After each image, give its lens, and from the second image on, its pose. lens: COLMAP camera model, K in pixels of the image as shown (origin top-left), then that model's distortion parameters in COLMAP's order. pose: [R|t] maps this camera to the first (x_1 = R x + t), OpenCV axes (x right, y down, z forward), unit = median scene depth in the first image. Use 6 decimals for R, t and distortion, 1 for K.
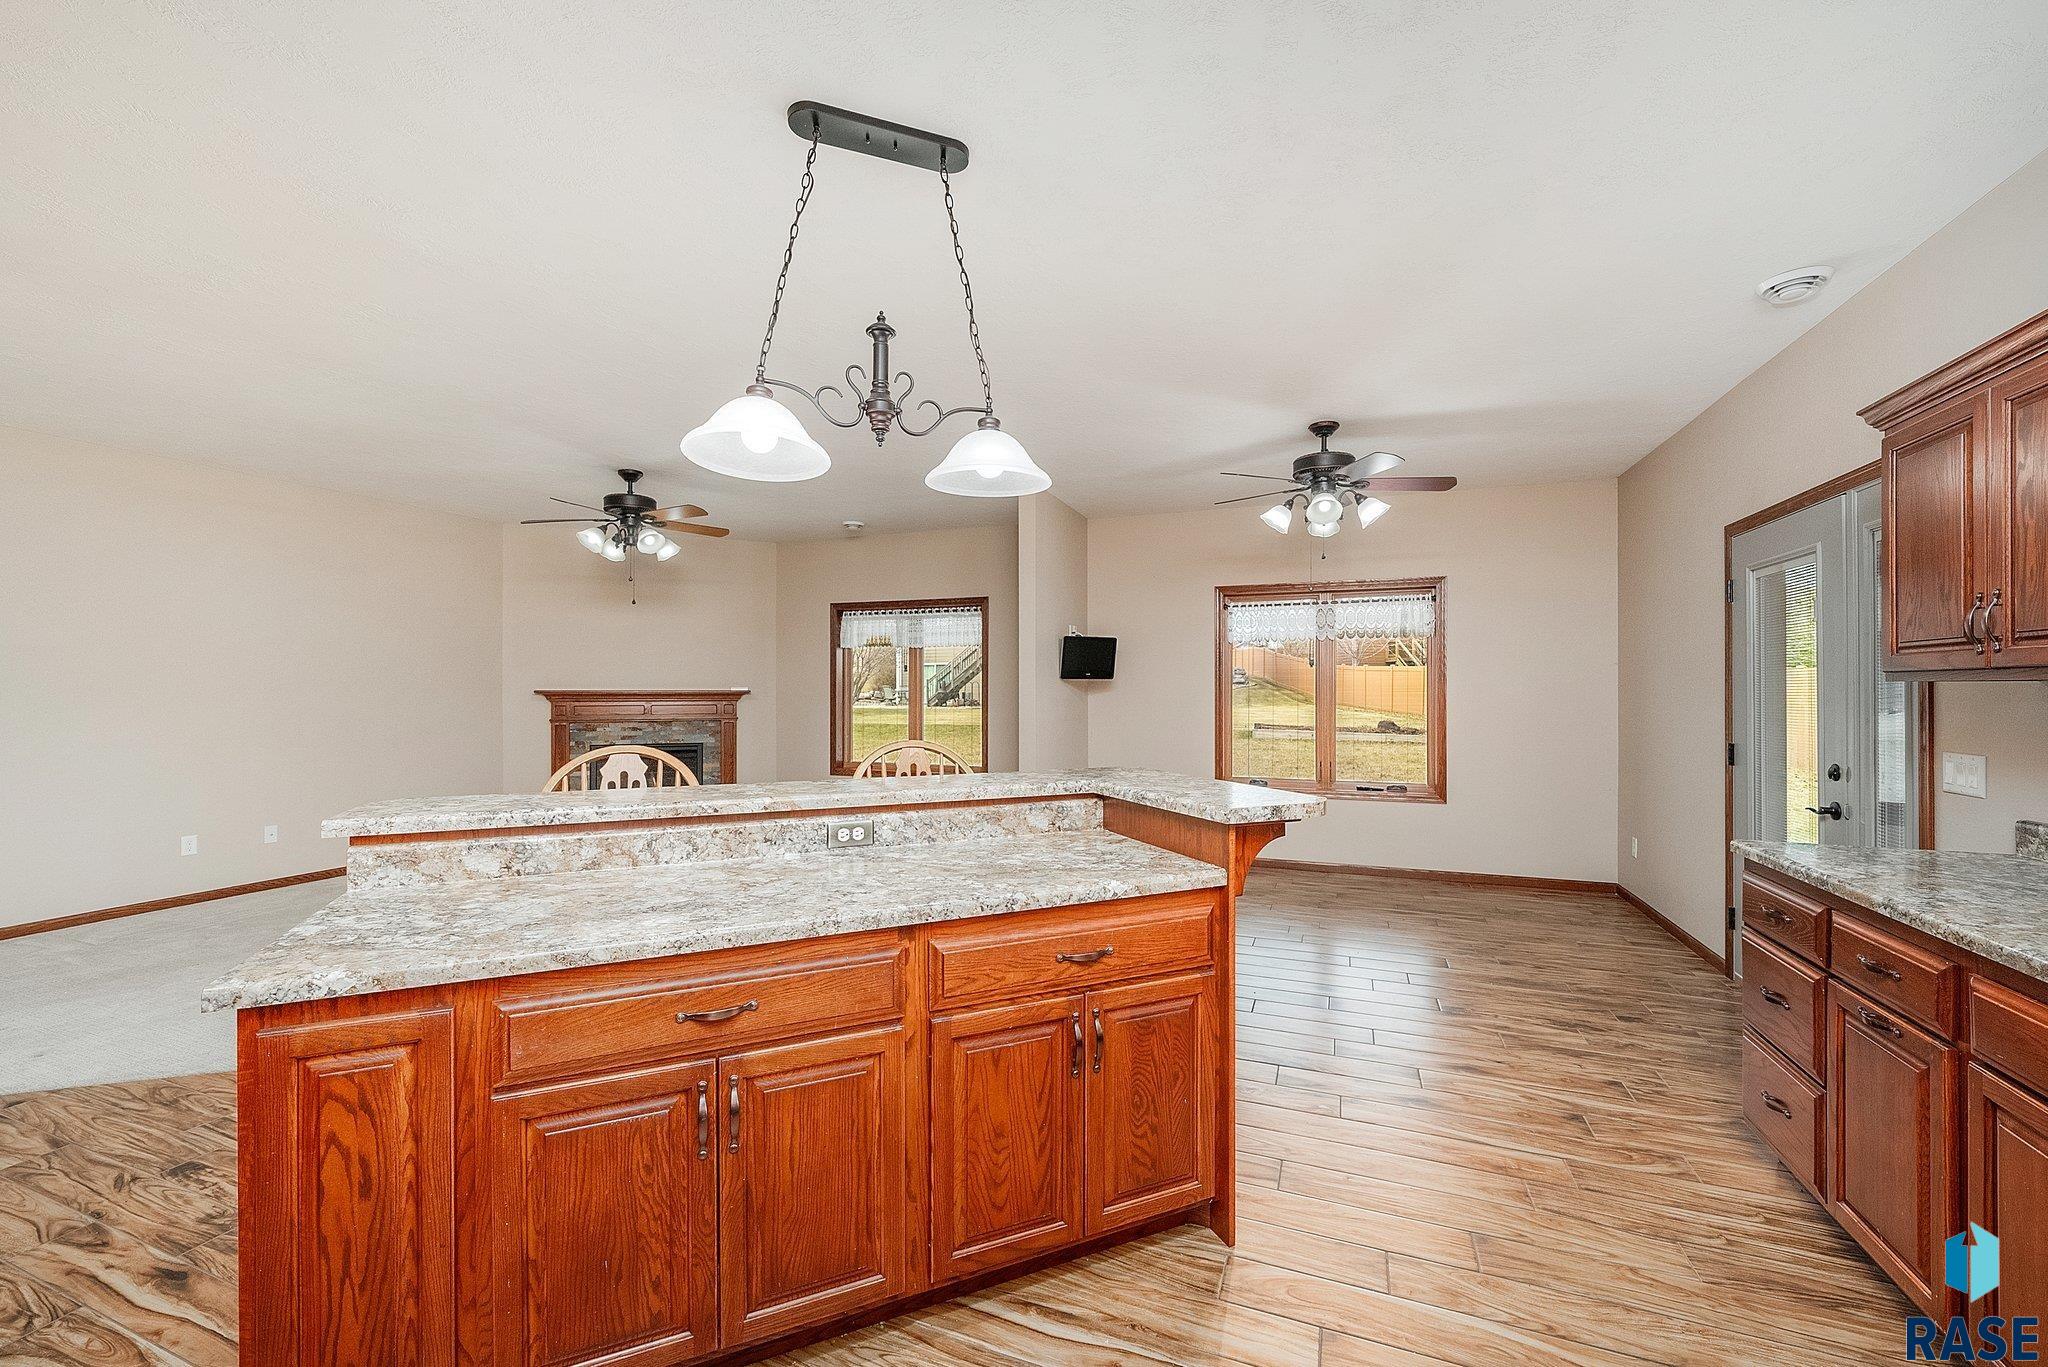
lens RADIAL K [[808.1, 0, 1022.4], [0, 808.1, 689.9], [0, 0, 1]] dist [-0.009170, 0.001880]
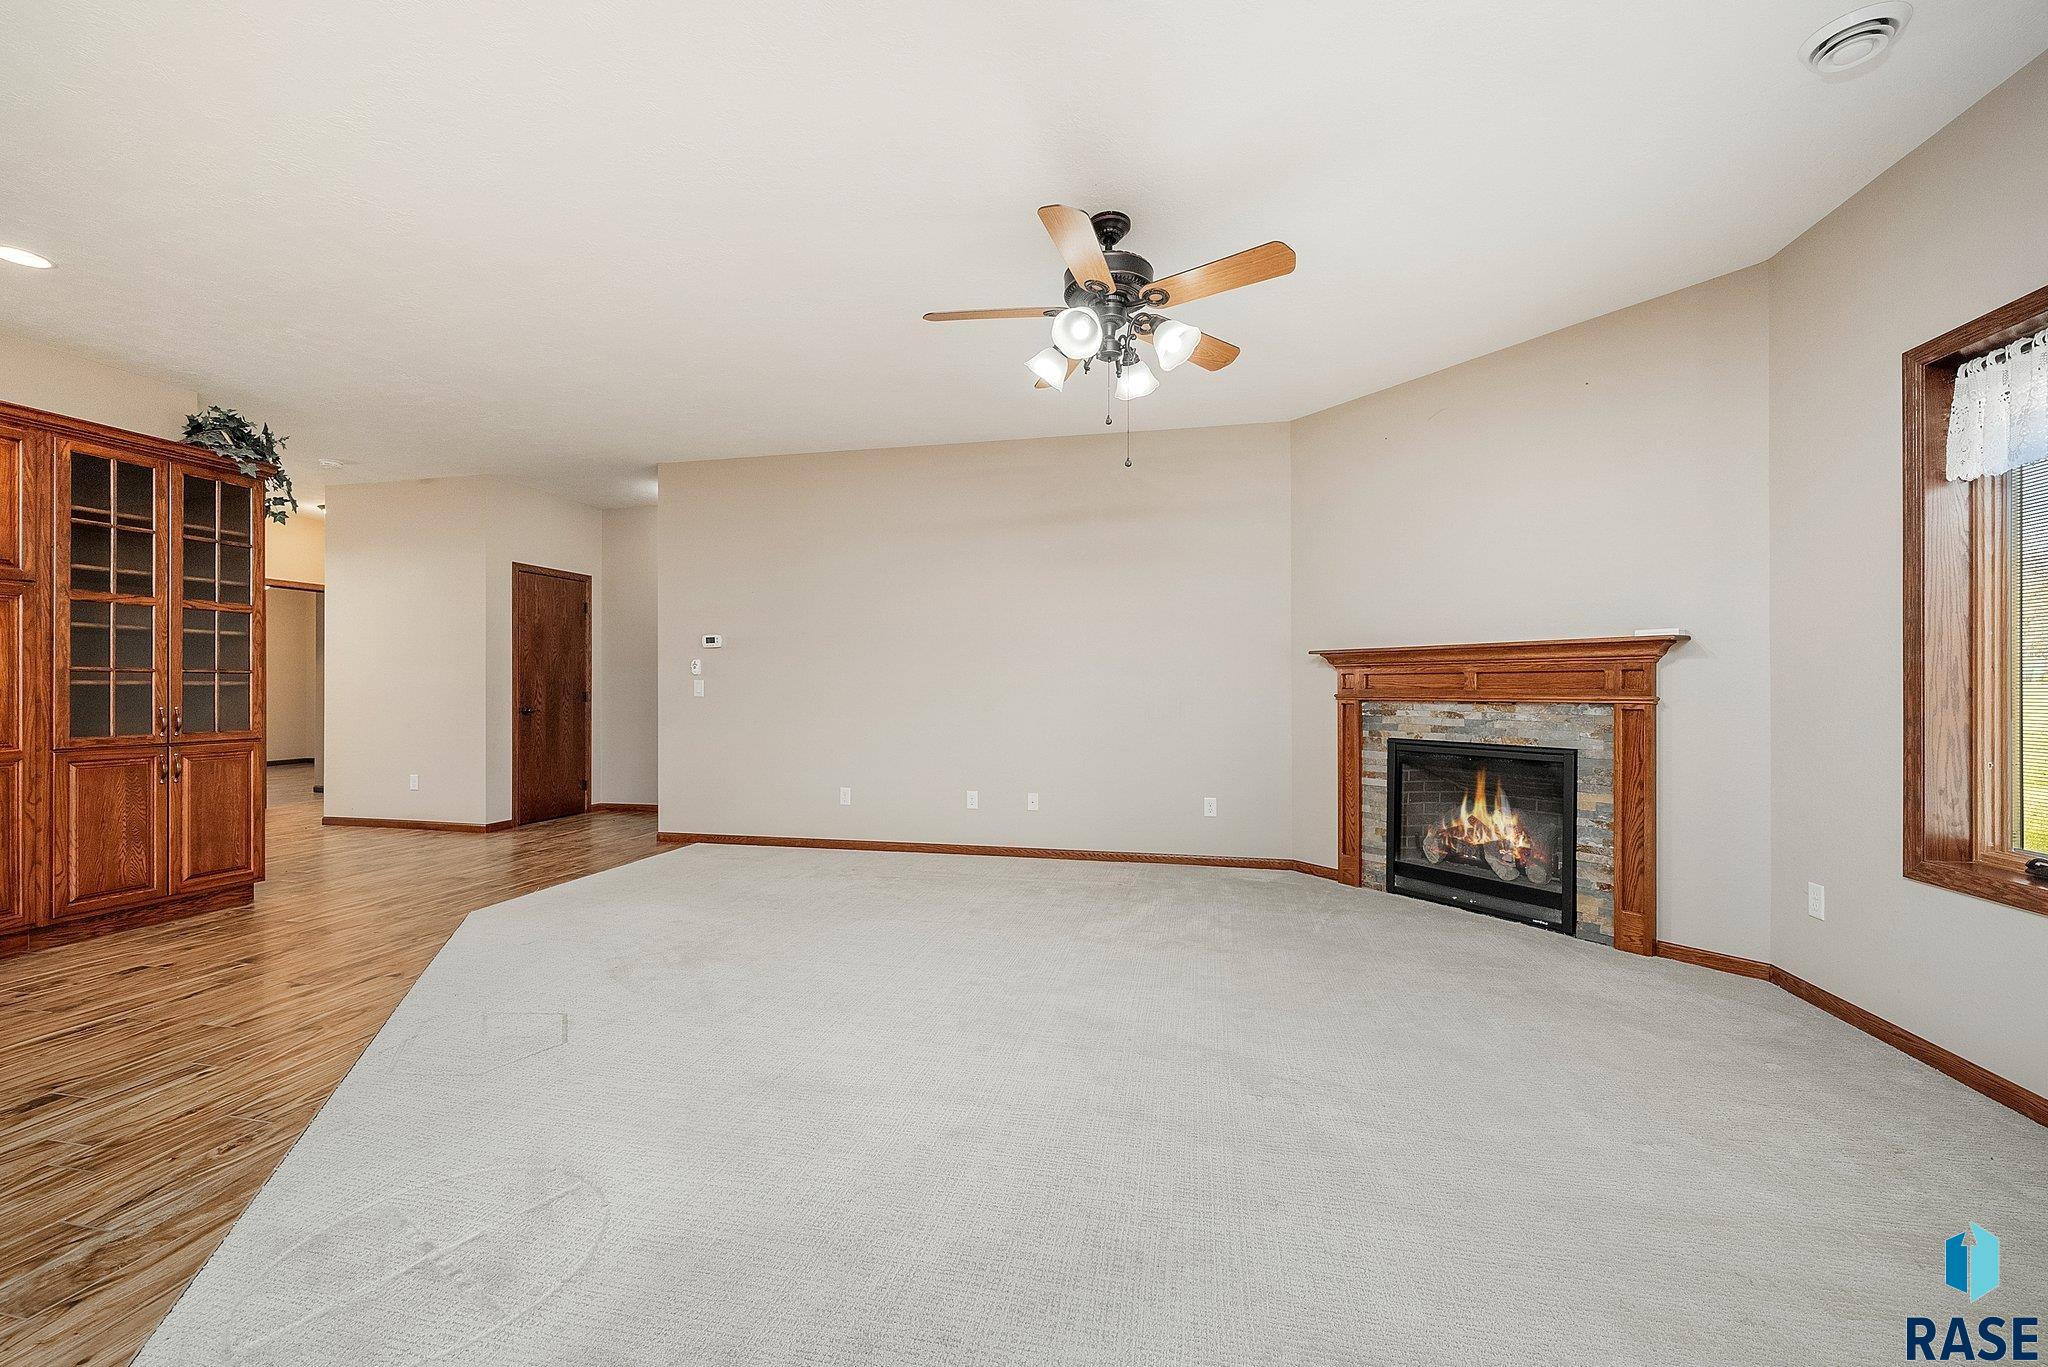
lens RADIAL K [[808.1, 0, 1022.1], [0, 808.1, 680.5], [0, 0, 1]] dist [-0.009170, 0.001880]
pose [[0.146403, -0.009927, -0.989175, 0.040406], [-0.001154, 0.999947, -0.010206, 0.037731], [0.989224, 0.002635, 0.146384, 0.762514]]
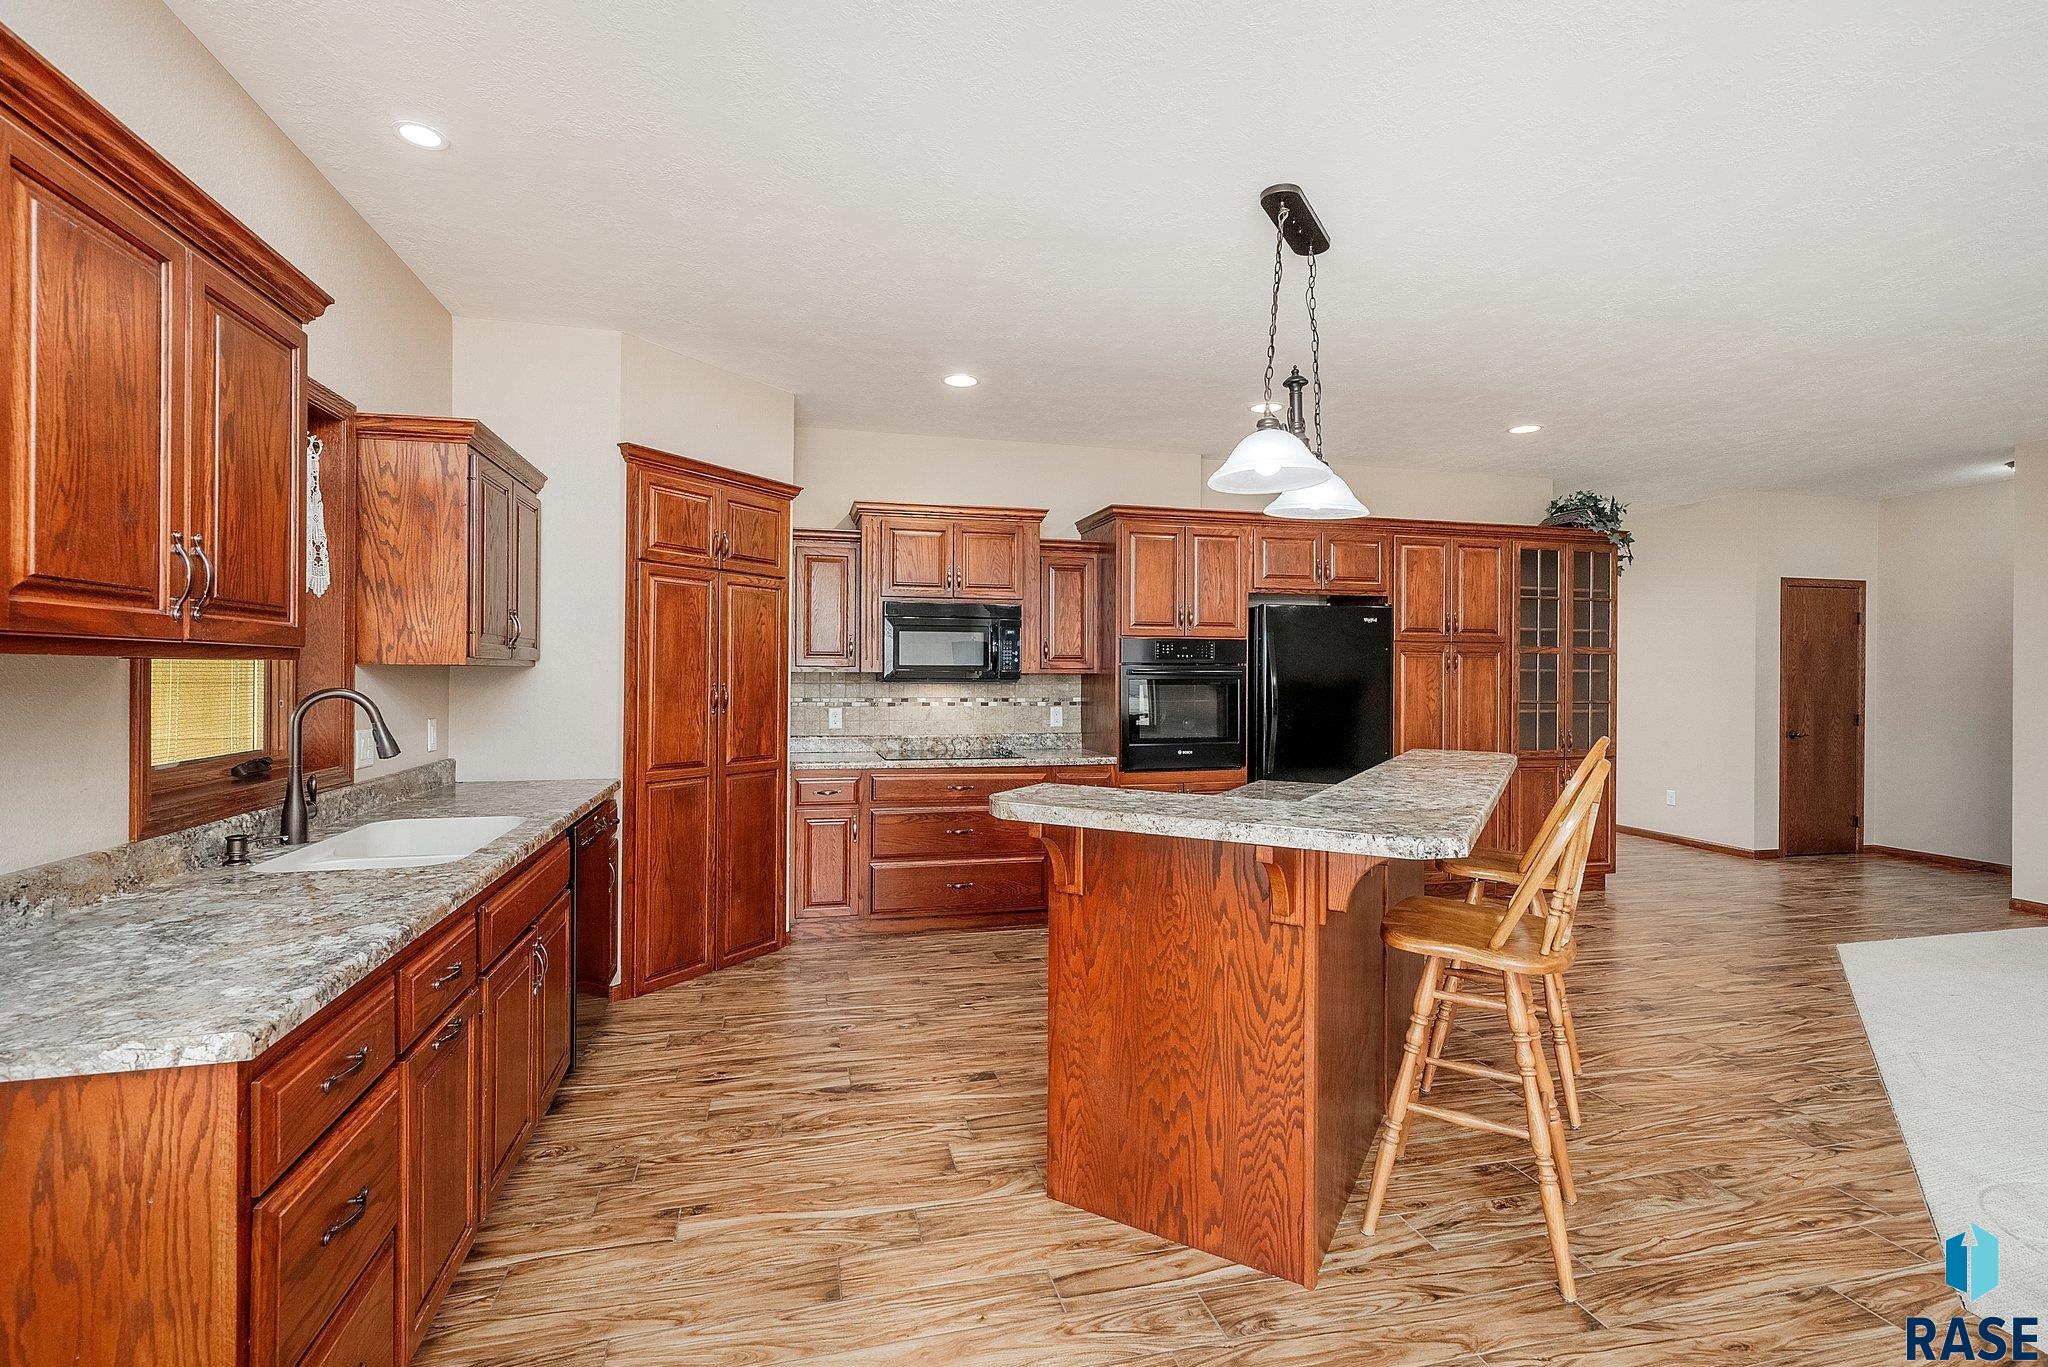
lens RADIAL K [[920.6, 0, 1034.8], [0, 920.6, 676.6], [0, 0, 1]] dist [0.000893, 0.000042]
pose [[-0.815895, -0.005841, -0.578171, 0.329666], [-0.009586, 0.999948, 0.003425, -0.001467], [0.578121, 0.008337, -0.815909, 0.649202]]
